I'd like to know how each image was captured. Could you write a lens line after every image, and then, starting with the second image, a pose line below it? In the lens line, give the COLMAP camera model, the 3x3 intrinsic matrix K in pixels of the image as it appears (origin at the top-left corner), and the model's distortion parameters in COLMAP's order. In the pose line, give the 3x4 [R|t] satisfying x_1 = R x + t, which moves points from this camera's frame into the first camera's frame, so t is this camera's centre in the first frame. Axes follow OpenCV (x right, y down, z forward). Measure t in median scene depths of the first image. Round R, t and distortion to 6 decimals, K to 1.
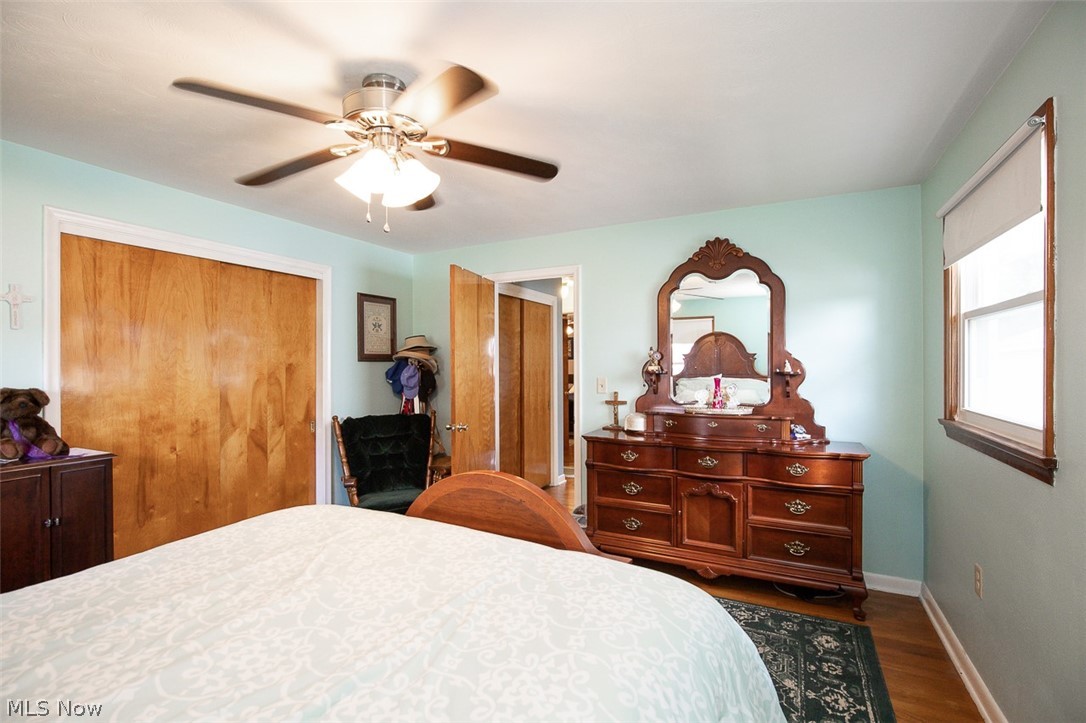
lens RADIAL K [[504.8, 0, 547.6], [0, 504.8, 358.6], [0, 0, 1]] dist [-0.012987, 0.000007]
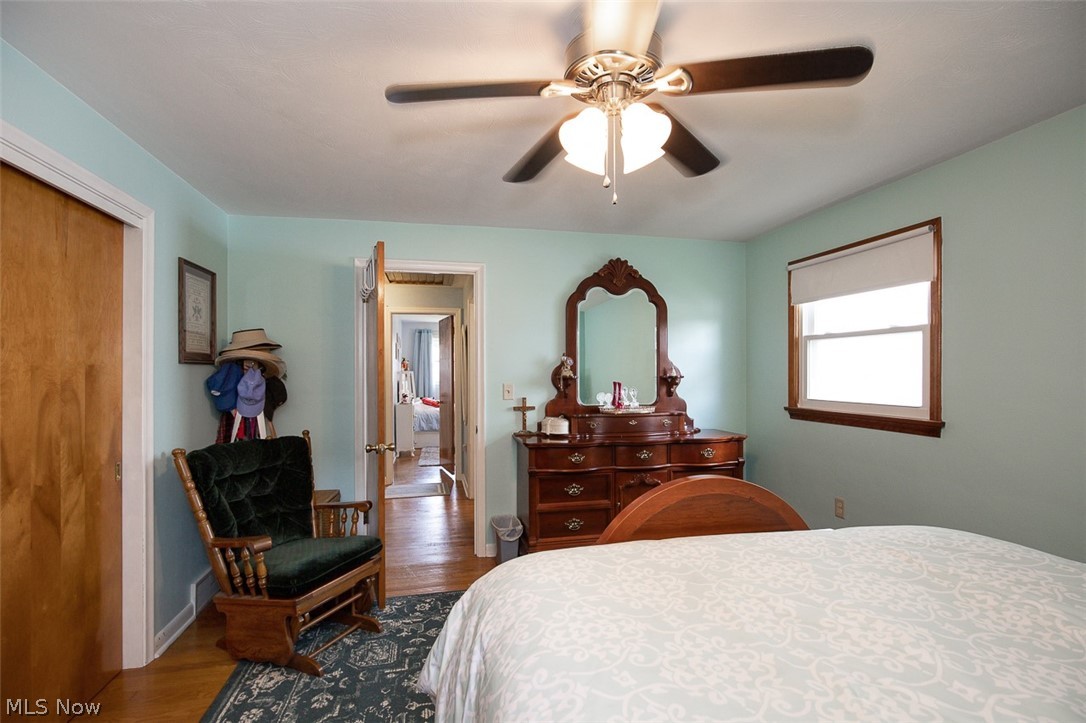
lens RADIAL K [[501.3, 0, 542.6], [0, 501.3, 368.8], [0, 0, 1]] dist [-0.013980, 0.000310]
pose [[0.762085, 0.007081, 0.647438, -0.507224], [-0.007872, 0.999968, -0.001670, 0.011631], [-0.647429, -0.003824, 0.762116, 0.244667]]
